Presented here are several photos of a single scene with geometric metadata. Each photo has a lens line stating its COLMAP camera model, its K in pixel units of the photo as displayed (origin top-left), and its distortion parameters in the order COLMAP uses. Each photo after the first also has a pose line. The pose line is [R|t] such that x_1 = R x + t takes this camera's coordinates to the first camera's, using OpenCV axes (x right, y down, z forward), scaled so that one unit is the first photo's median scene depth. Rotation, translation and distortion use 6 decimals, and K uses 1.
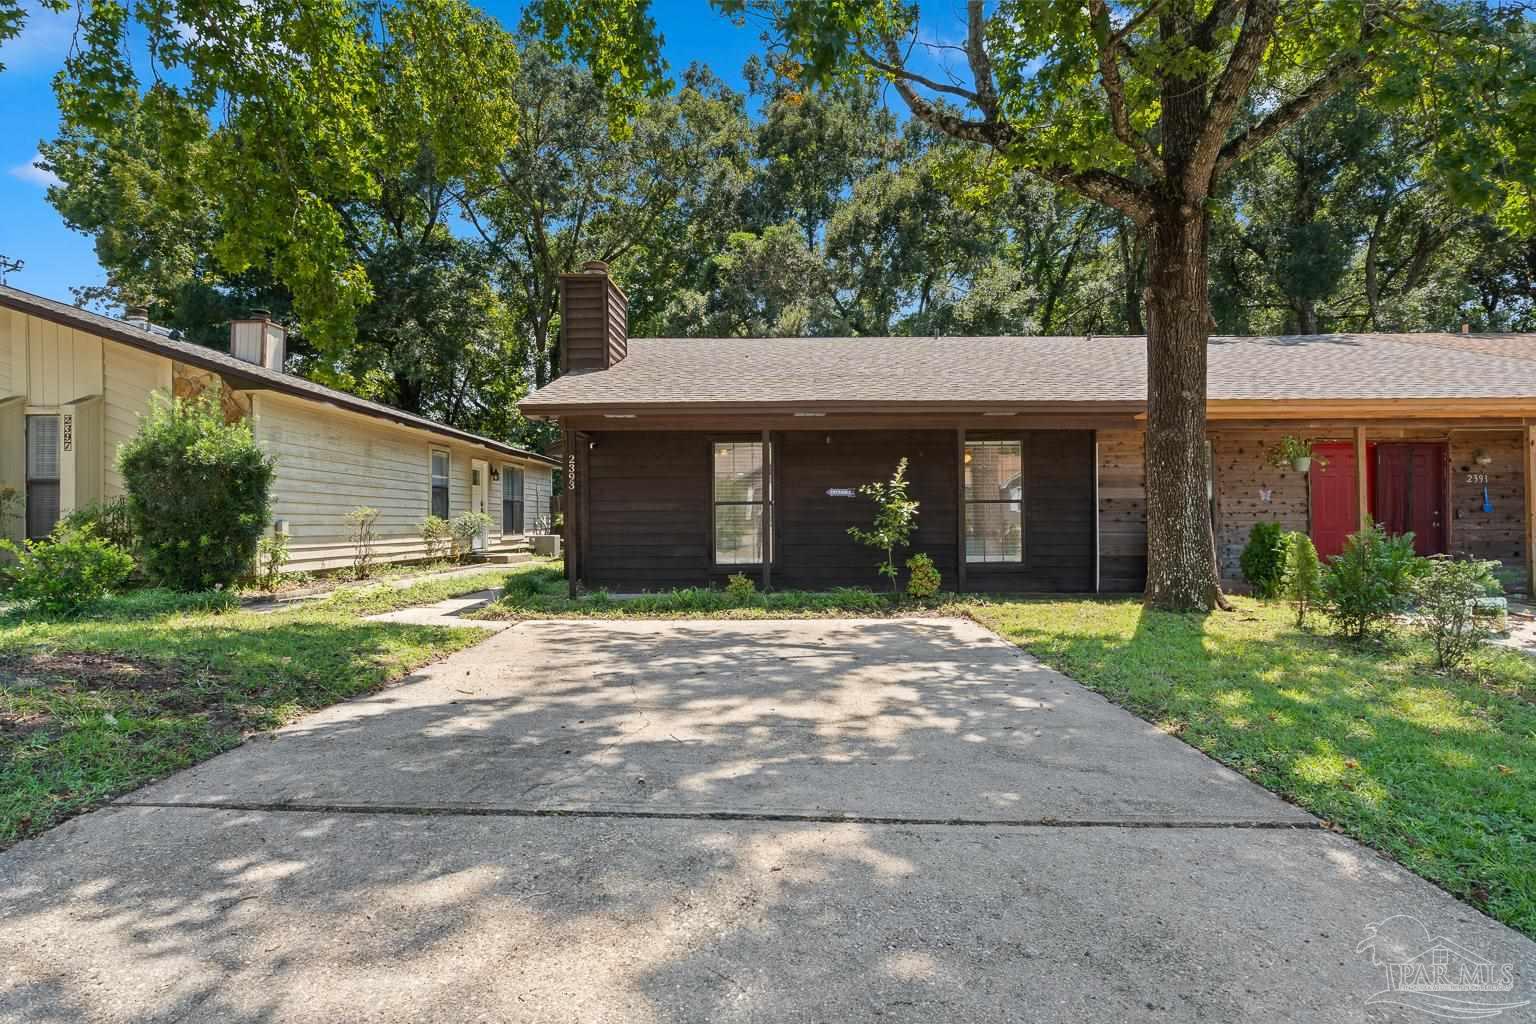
lens RADIAL K [[789.2, 0, 768.0], [0, 789.2, 512.0], [0, 0, 1]] dist [-0.002571, 0.001168]
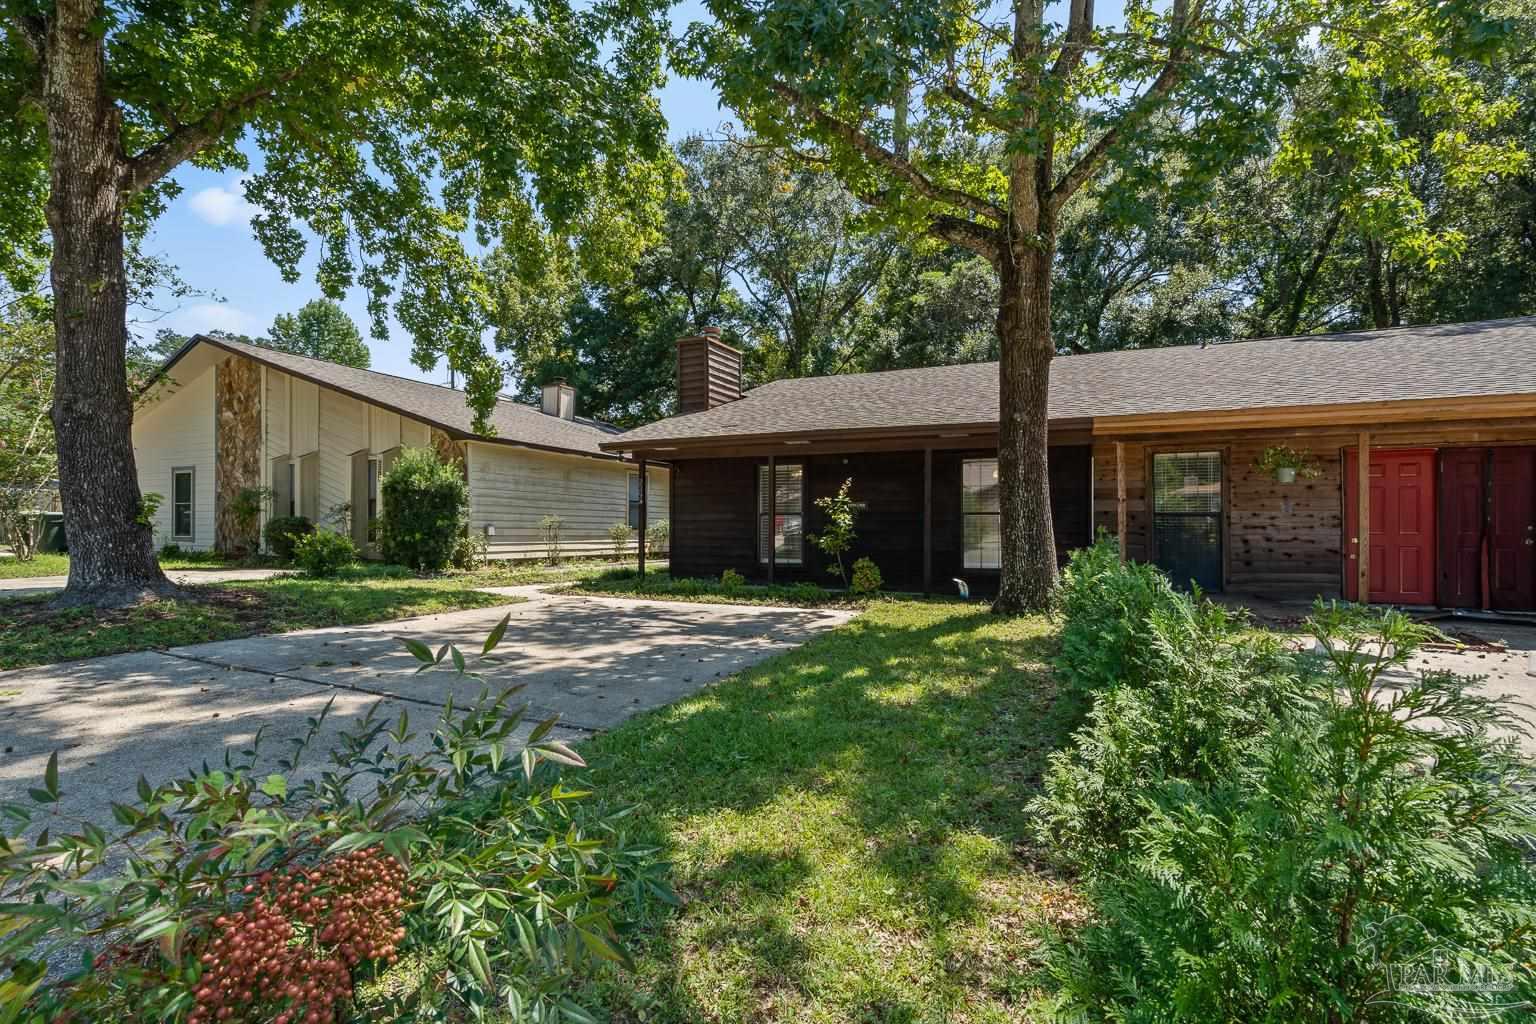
lens RADIAL K [[711.7, 0, 769.0], [0, 711.7, 526.3], [0, 0, 1]] dist [-0.018857, -0.000057]
pose [[0.913411, 0.009867, -0.406919, 0.398458], [-0.007636, 0.999946, 0.007106, -0.000135], [0.406967, -0.003384, 0.913437, -0.023955]]
